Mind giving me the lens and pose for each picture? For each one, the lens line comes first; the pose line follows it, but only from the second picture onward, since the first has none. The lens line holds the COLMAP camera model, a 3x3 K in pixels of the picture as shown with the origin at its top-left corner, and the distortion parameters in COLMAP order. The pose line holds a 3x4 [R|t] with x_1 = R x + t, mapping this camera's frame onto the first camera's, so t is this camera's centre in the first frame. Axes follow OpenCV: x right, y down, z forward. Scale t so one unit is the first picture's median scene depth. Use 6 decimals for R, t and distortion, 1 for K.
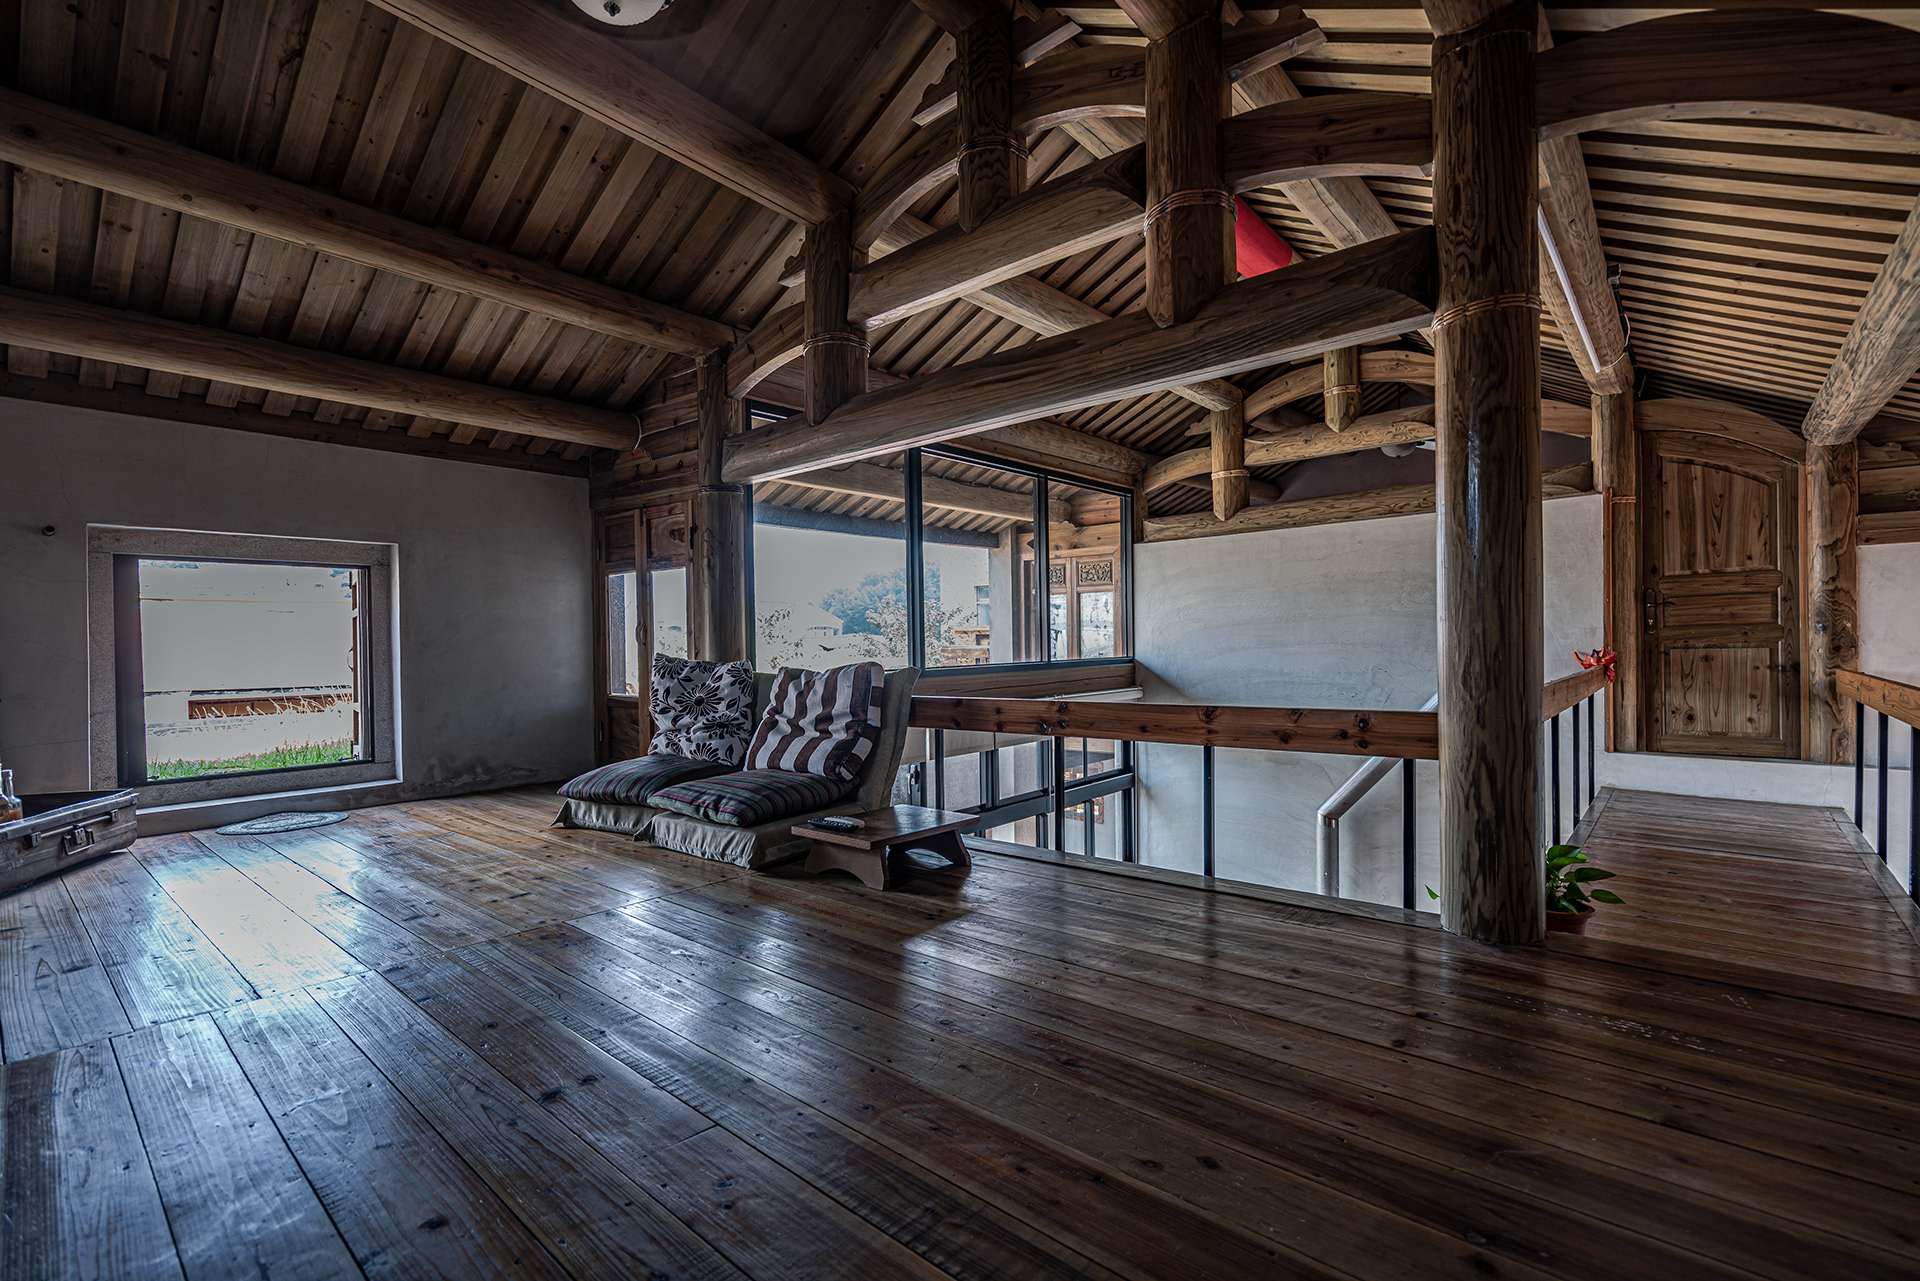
lens RADIAL K [[864.0, 0, 951.6], [0, 864.0, 661.9], [0, 0, 1]] dist [-0.006280, 0.003240]
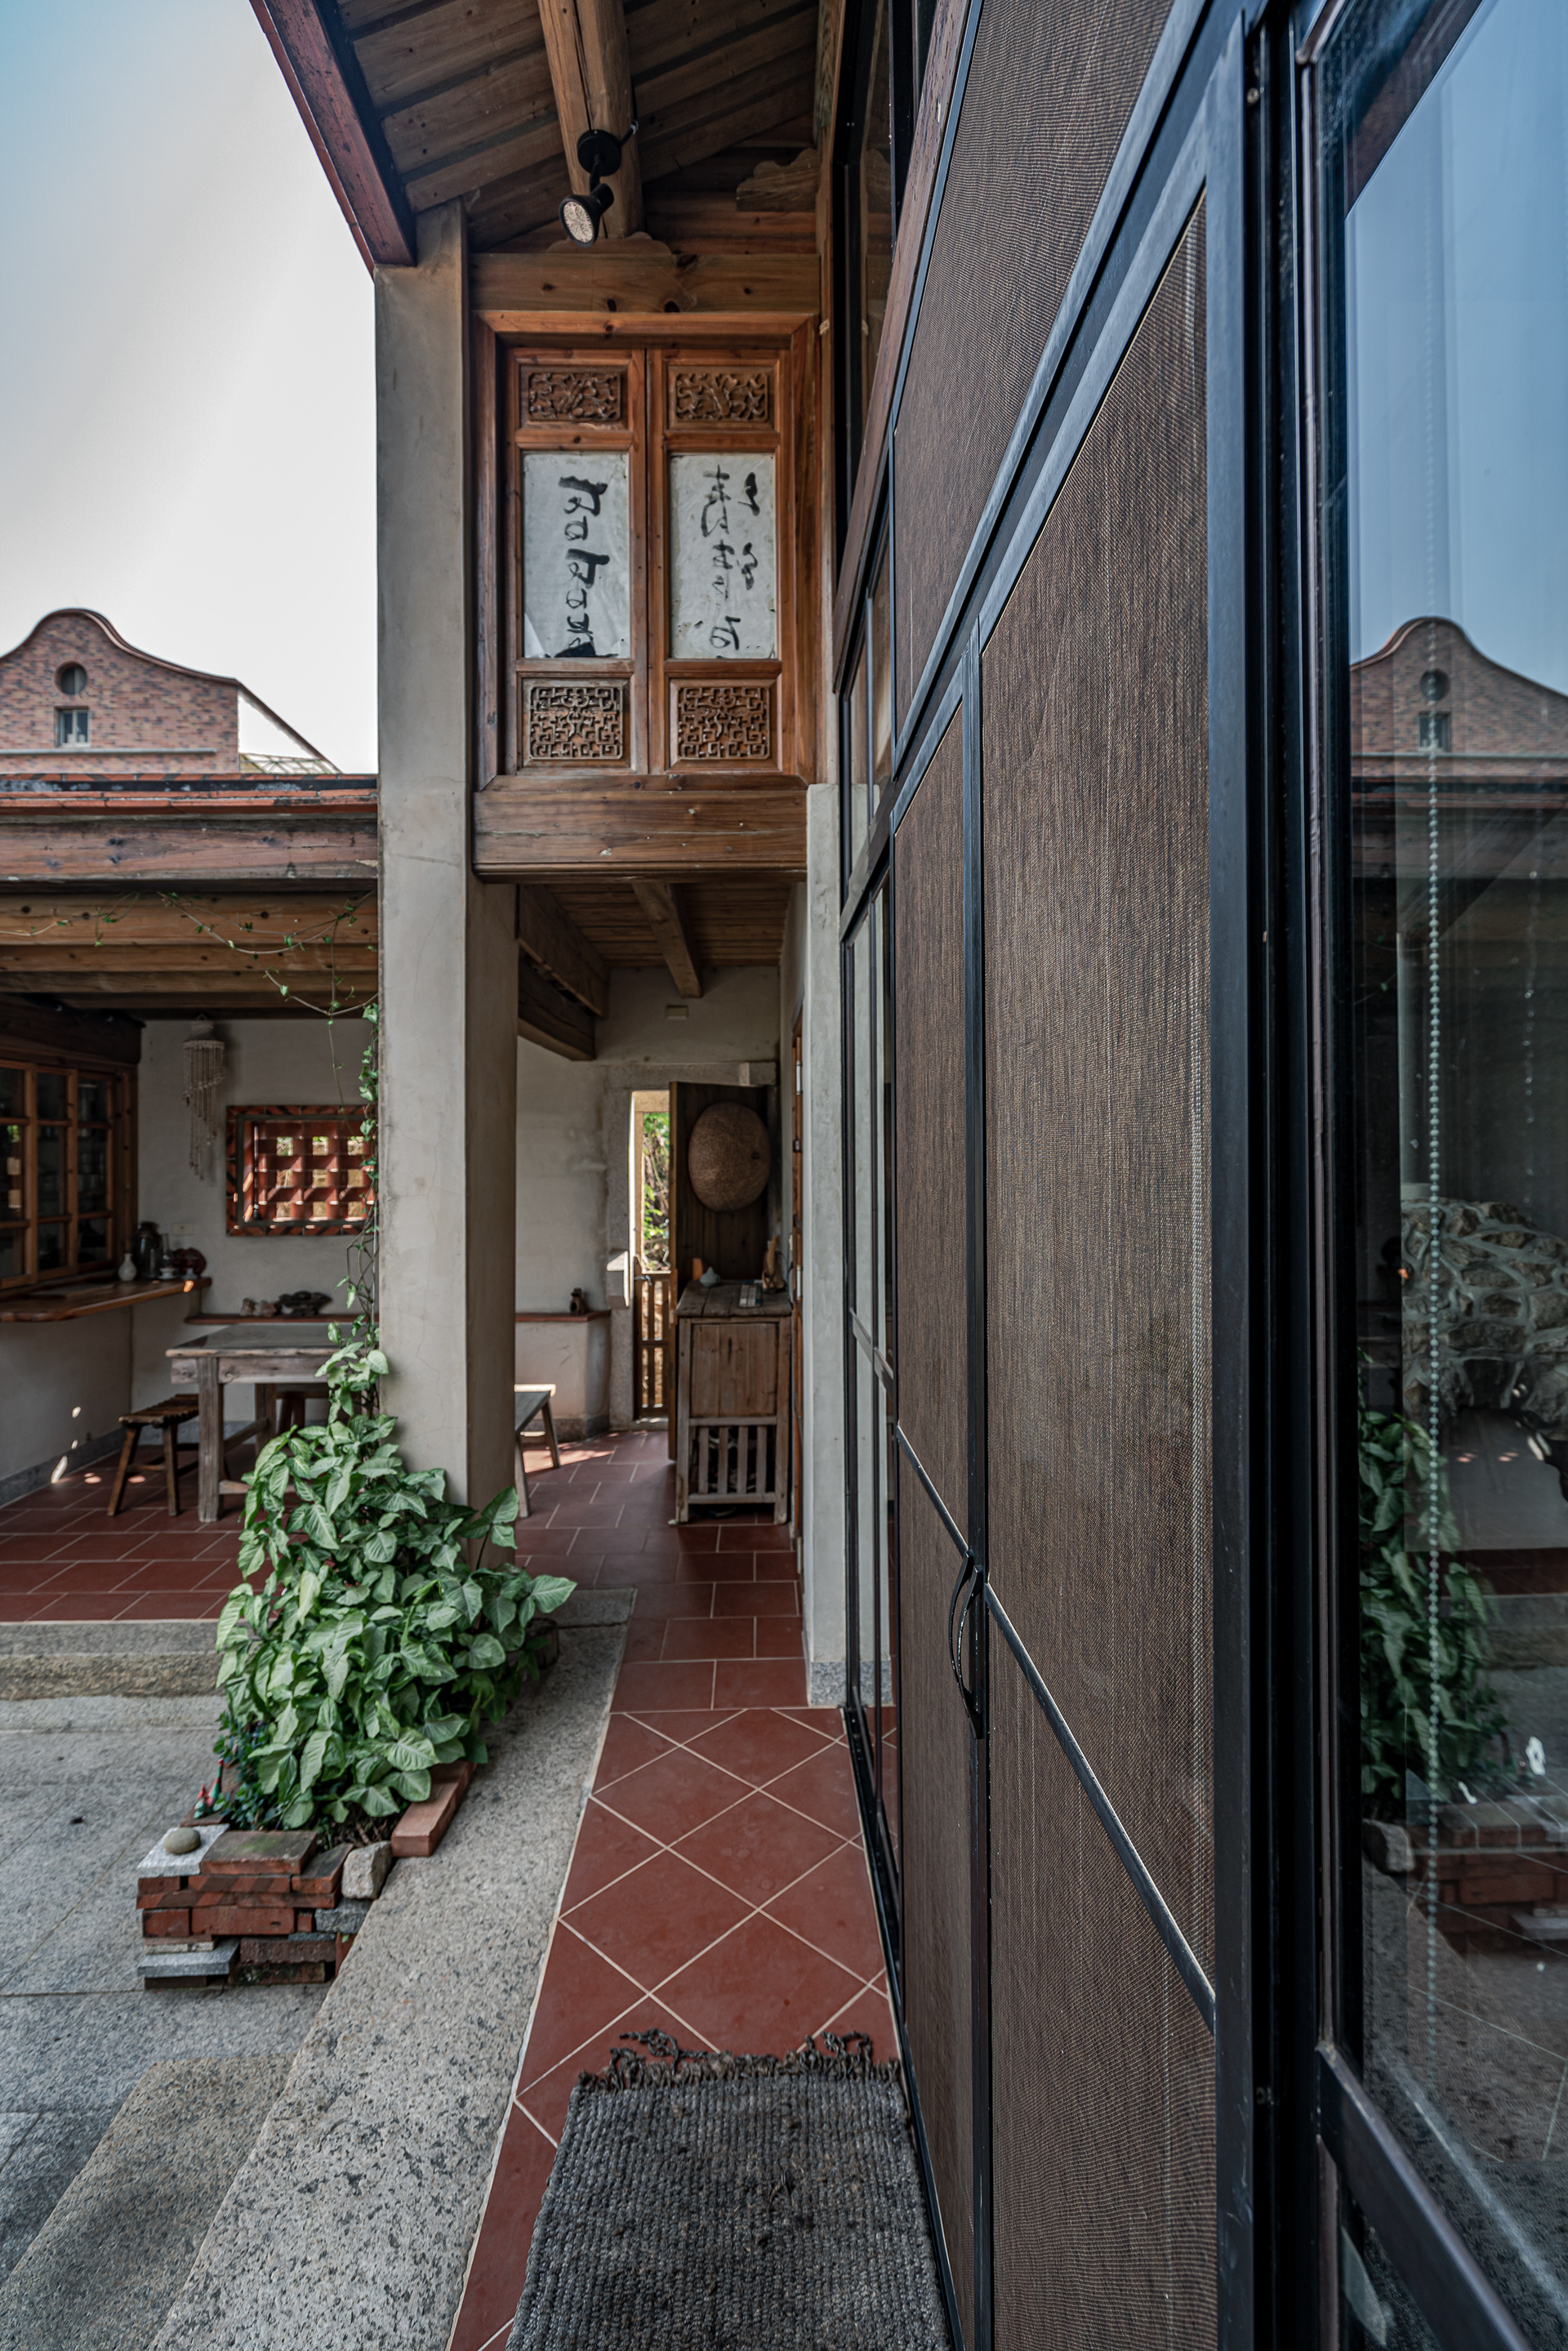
lens RADIAL K [[1057.8, 0, 785.3], [0, 1057.8, 1146.6], [0, 0, 1]] dist [-0.006280, 0.003240]
pose [[0.750617, 0.018096, 0.660490, -0.153075], [0.012871, 0.999035, -0.041999, 0.340748], [-0.660612, 0.040026, 0.749659, 0.943208]]
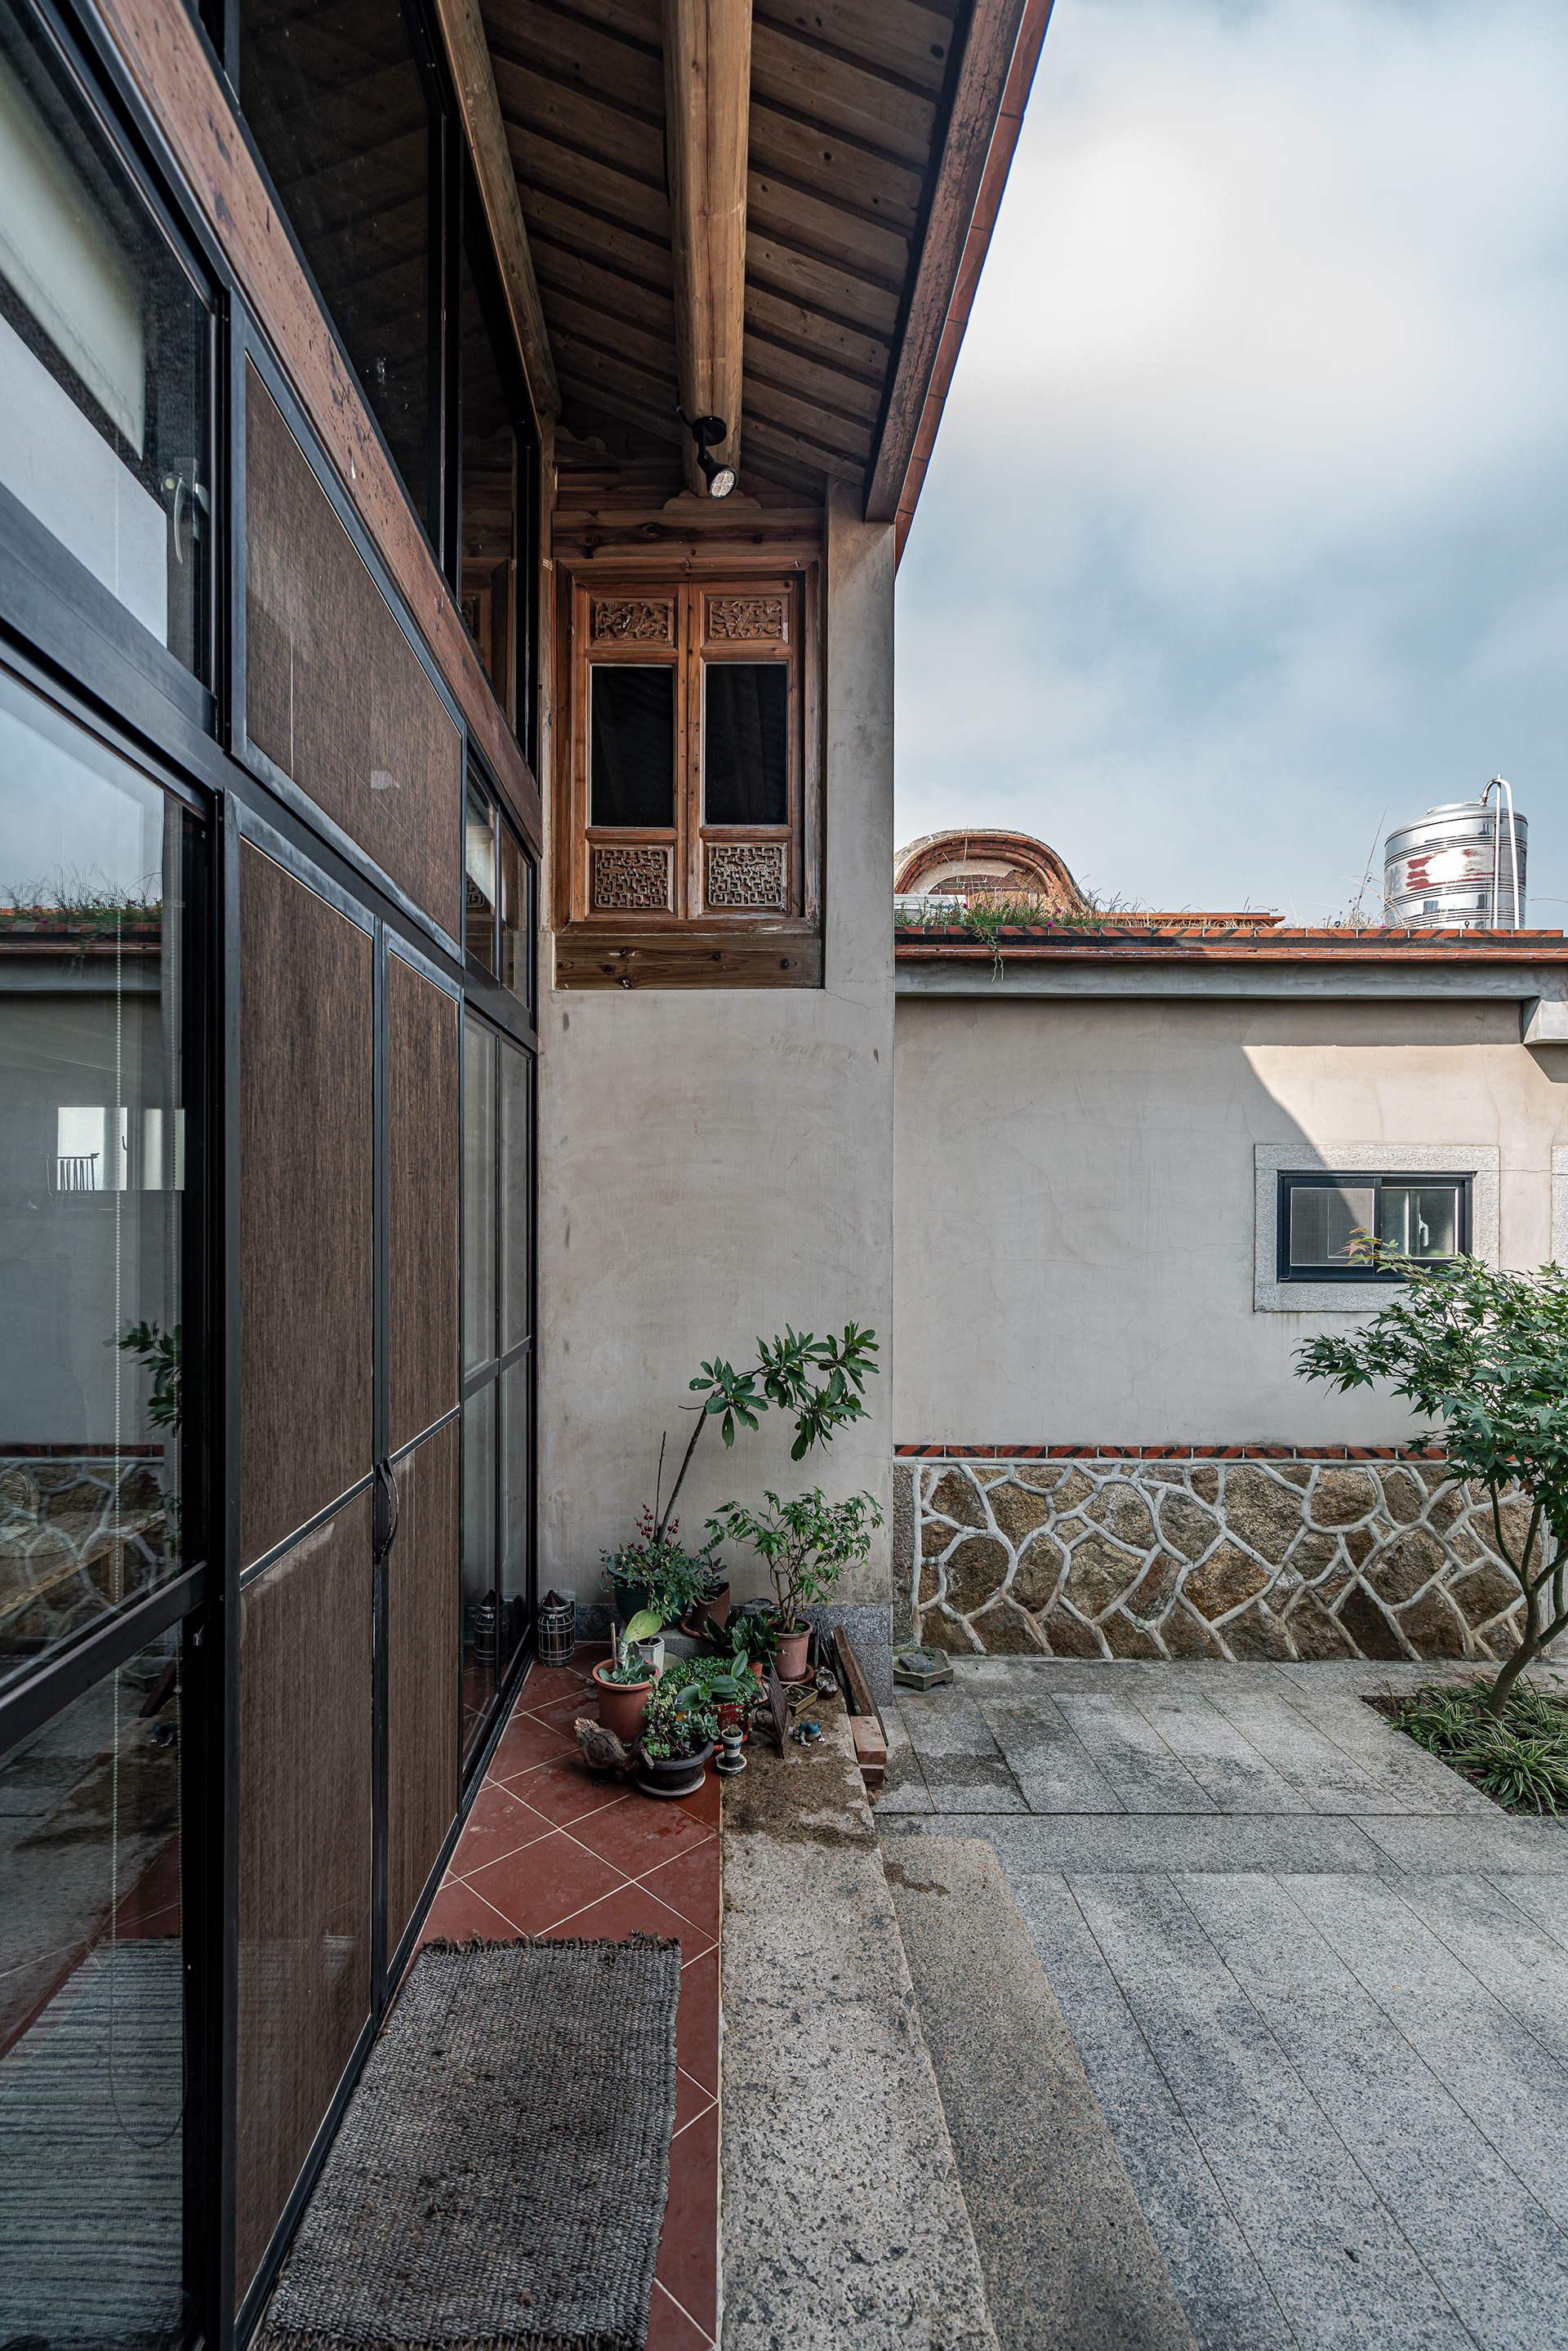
lens RADIAL K [[1057.9, 0, 744.8], [0, 1057.9, 1207.6], [0, 0, 1]] dist [-0.006280, 0.003240]
pose [[-0.760980, 0.023230, -0.648360, 0.210124], [-0.005222, 0.999107, 0.041926, 0.306434], [0.648755, 0.035291, -0.760179, 1.521621]]
